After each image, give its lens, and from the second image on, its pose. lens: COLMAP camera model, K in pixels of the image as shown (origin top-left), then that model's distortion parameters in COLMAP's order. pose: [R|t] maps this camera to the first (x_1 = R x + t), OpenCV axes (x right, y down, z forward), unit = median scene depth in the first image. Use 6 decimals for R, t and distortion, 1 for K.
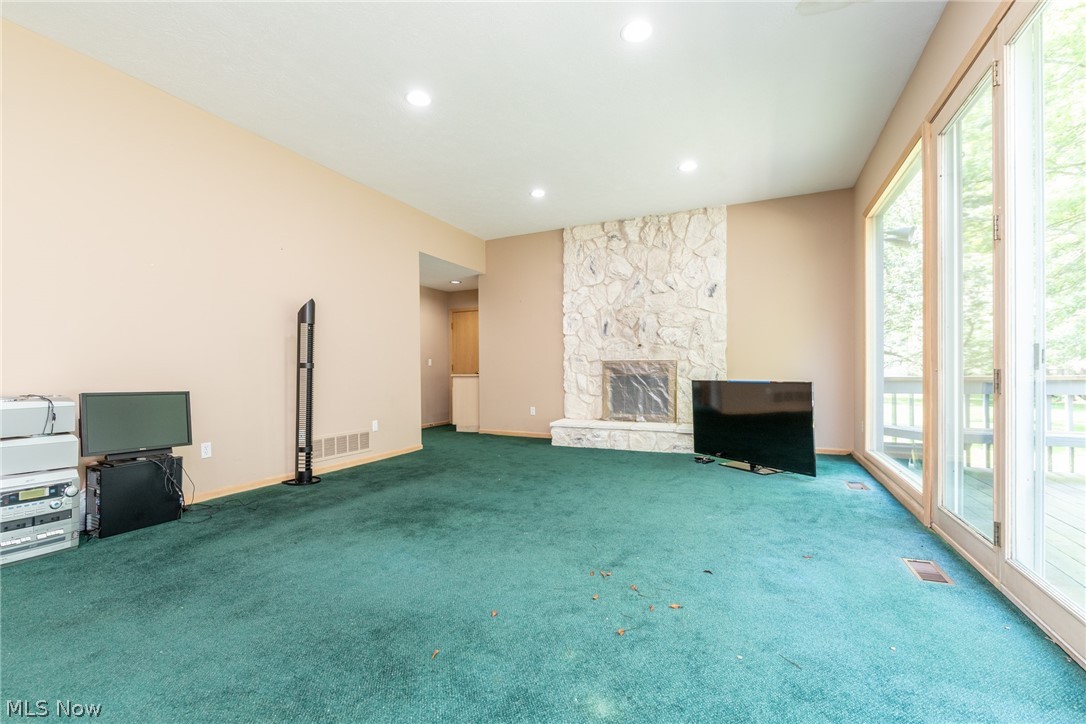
lens RADIAL K [[477.5, 0, 539.8], [0, 477.5, 379.1], [0, 0, 1]] dist [0.001794, -0.000055]
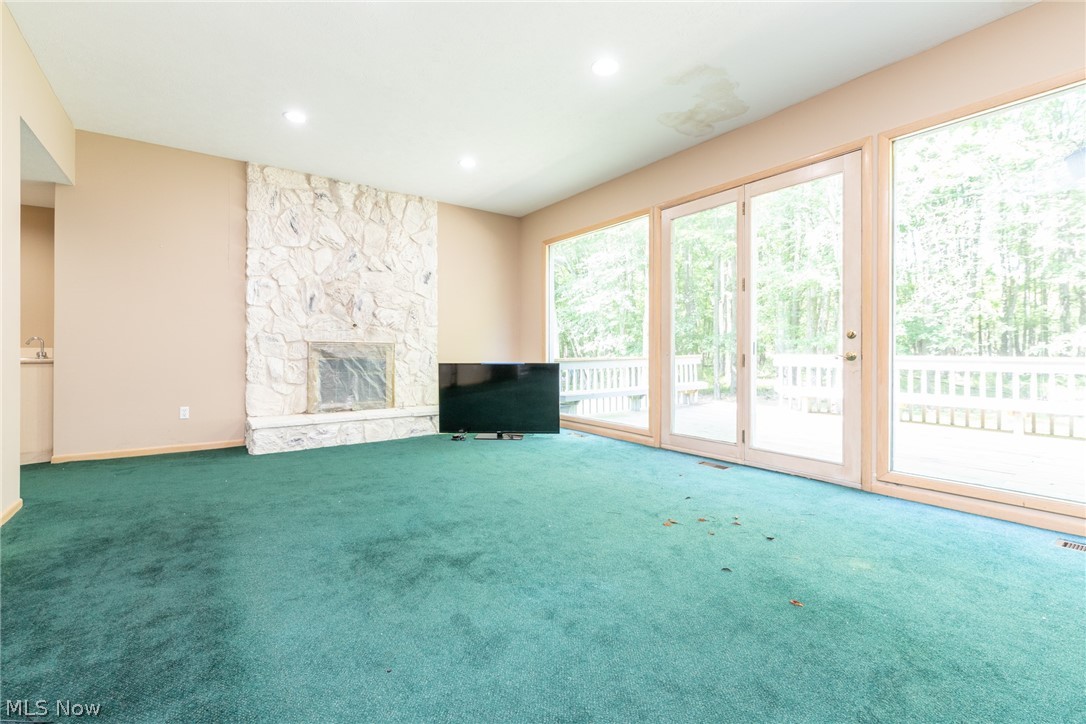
lens RADIAL K [[472.8, 0, 541.9], [0, 472.8, 357.1], [0, 0, 1]] dist [-0.001471, -0.000409]
pose [[0.481211, -0.001245, 0.876604, -0.406589], [0.011045, 0.999928, -0.004643, -0.003158], [-0.876535, 0.011916, 0.481190, 0.267018]]
